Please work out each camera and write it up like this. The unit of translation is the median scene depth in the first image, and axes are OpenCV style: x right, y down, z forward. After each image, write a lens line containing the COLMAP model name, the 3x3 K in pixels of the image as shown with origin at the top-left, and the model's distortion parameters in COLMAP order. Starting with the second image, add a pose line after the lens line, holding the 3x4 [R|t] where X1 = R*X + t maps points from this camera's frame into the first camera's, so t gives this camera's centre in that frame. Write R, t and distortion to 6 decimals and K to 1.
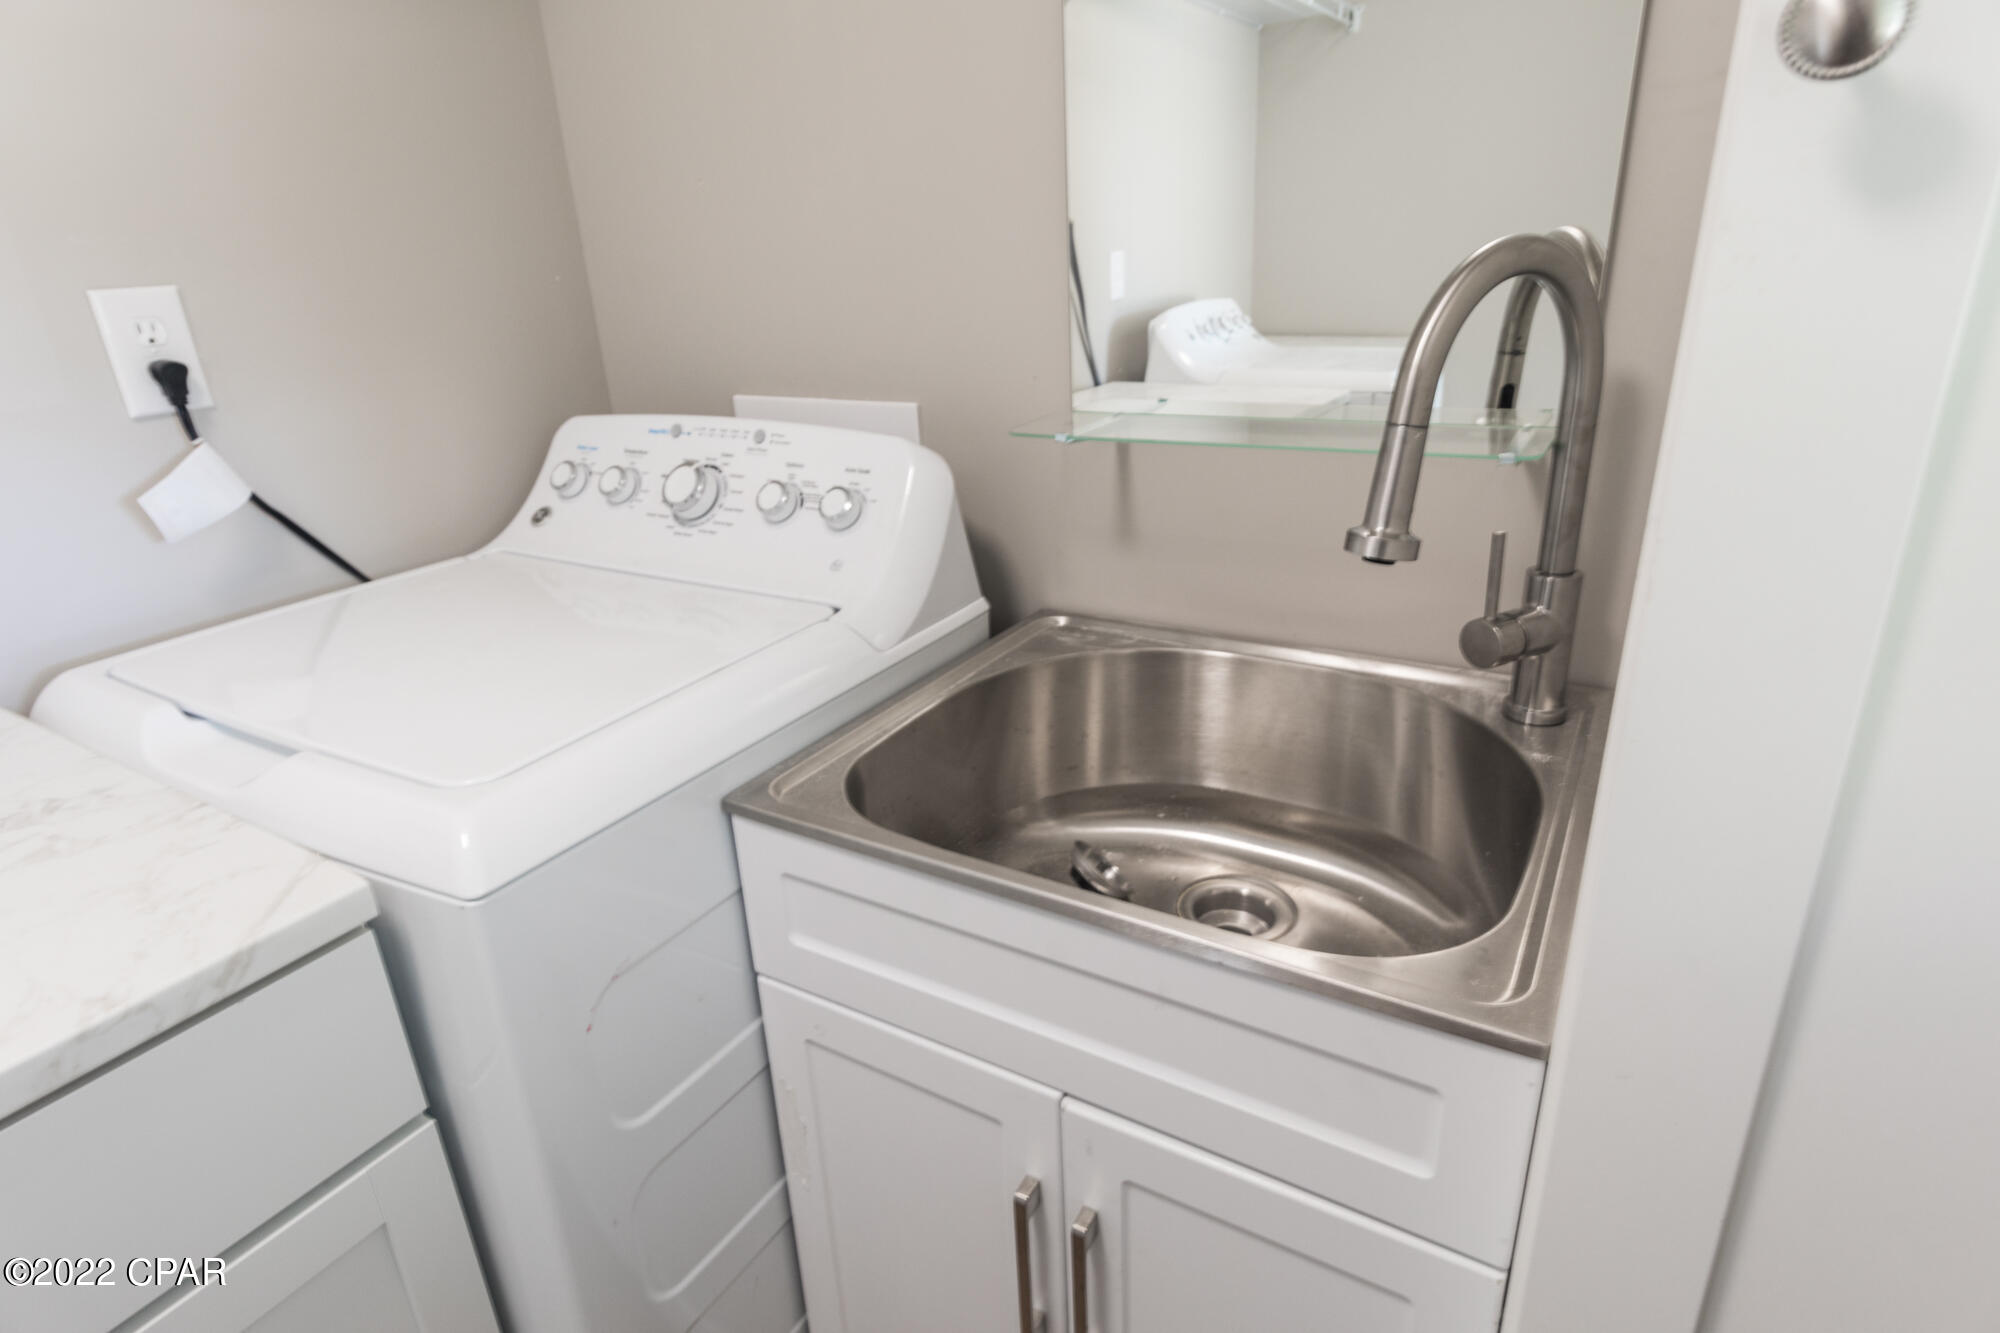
lens RADIAL K [[1084.6, 0, 1000.0], [0, 1084.6, 666.5], [0, 0, 1]] dist [0.003605, 0.000583]
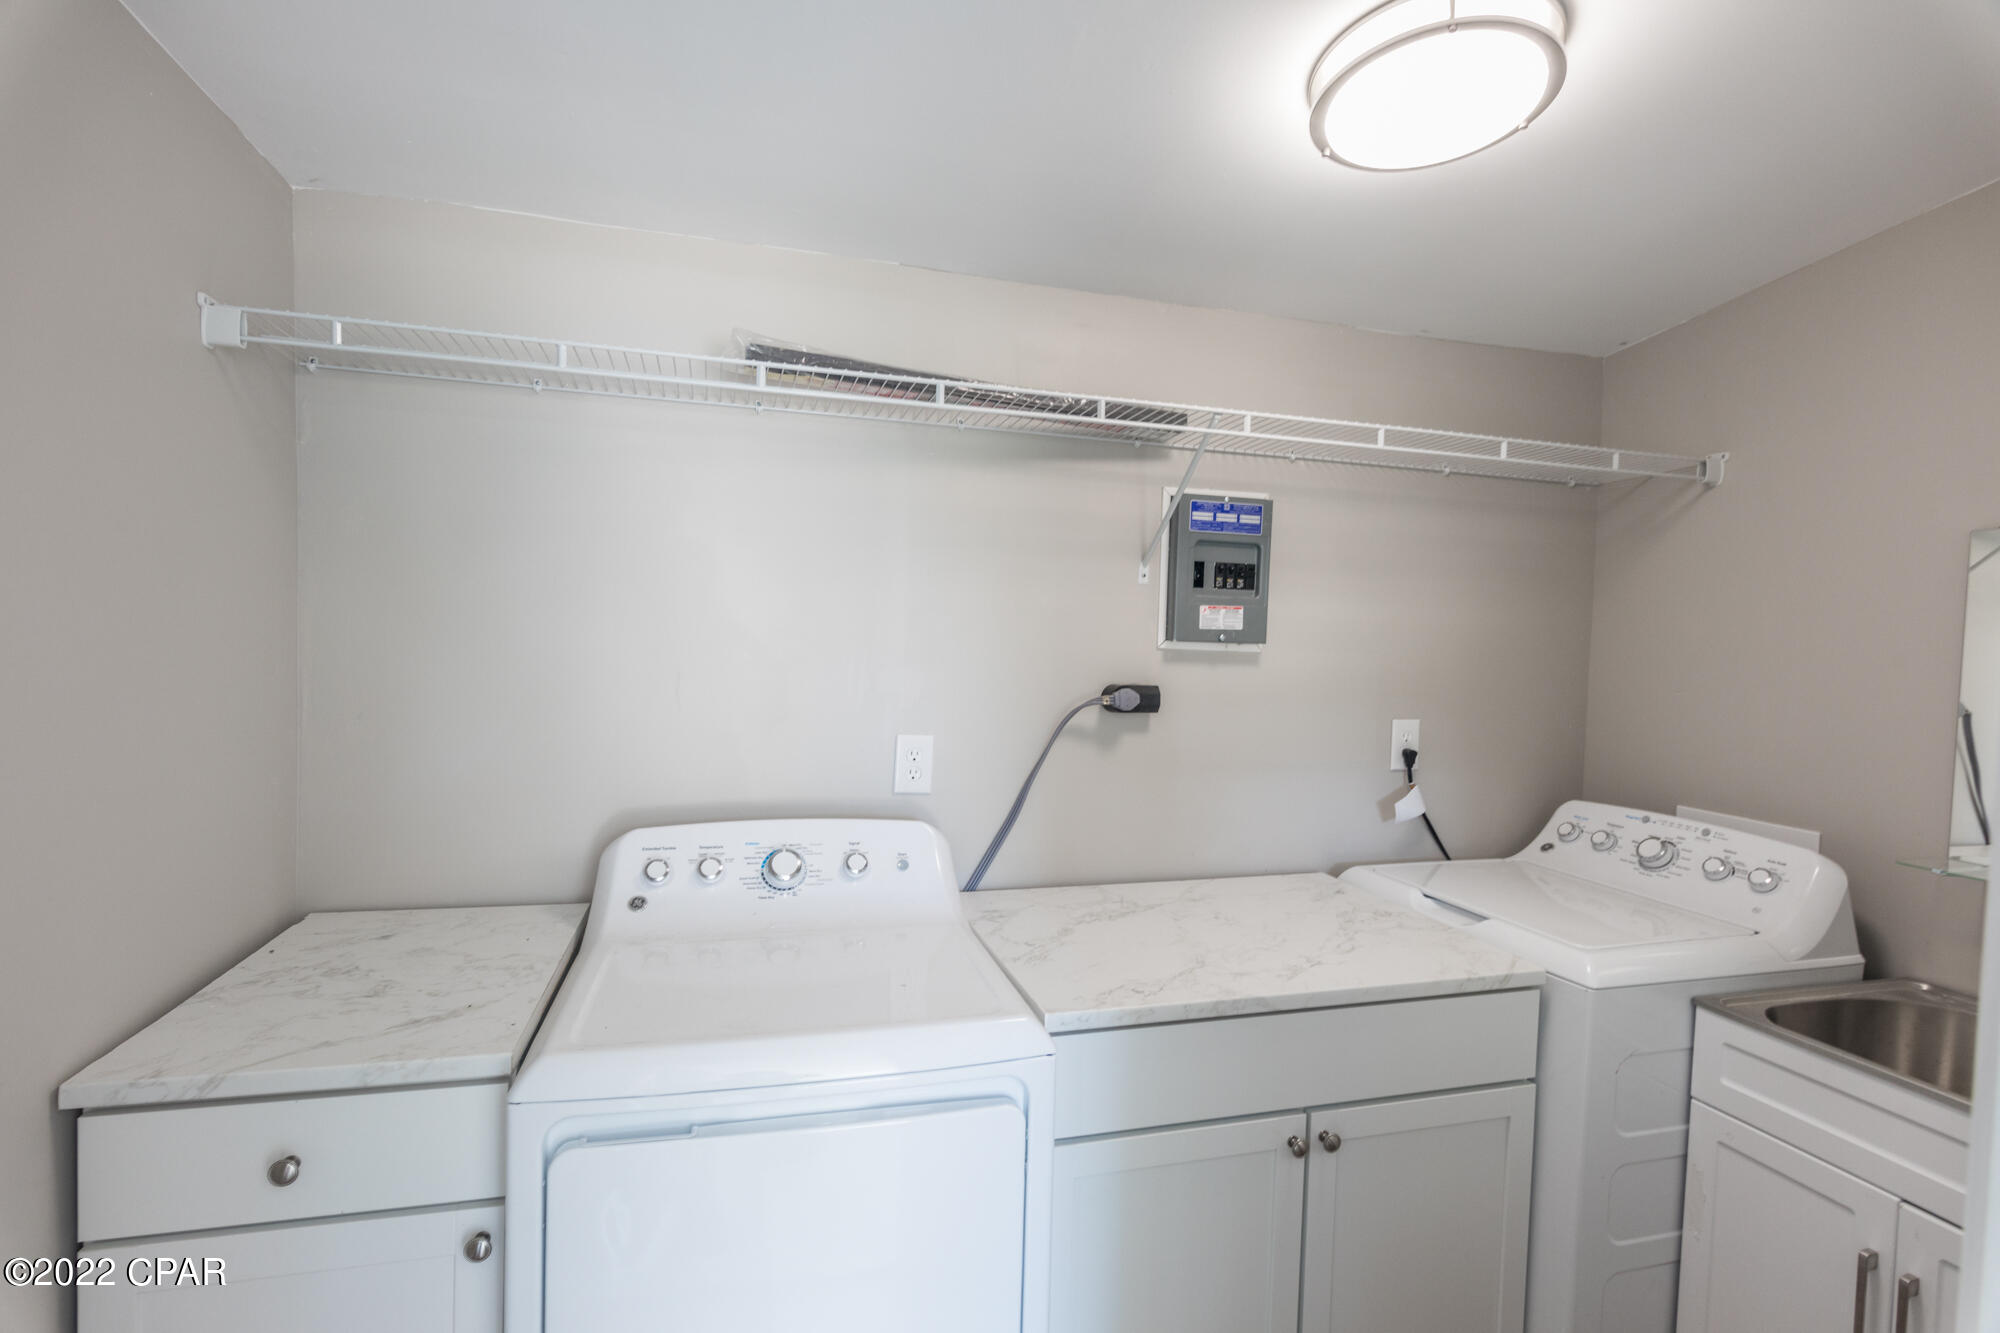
lens RADIAL K [[952.4, 0, 987.1], [0, 952.4, 667.6], [0, 0, 1]] dist [0.000803, -0.001043]
pose [[0.730782, 0.095080, -0.675957, -0.050337], [-0.310321, 0.928283, -0.204917, 0.245041], [0.607996, 0.359513, 0.707878, -1.012441]]
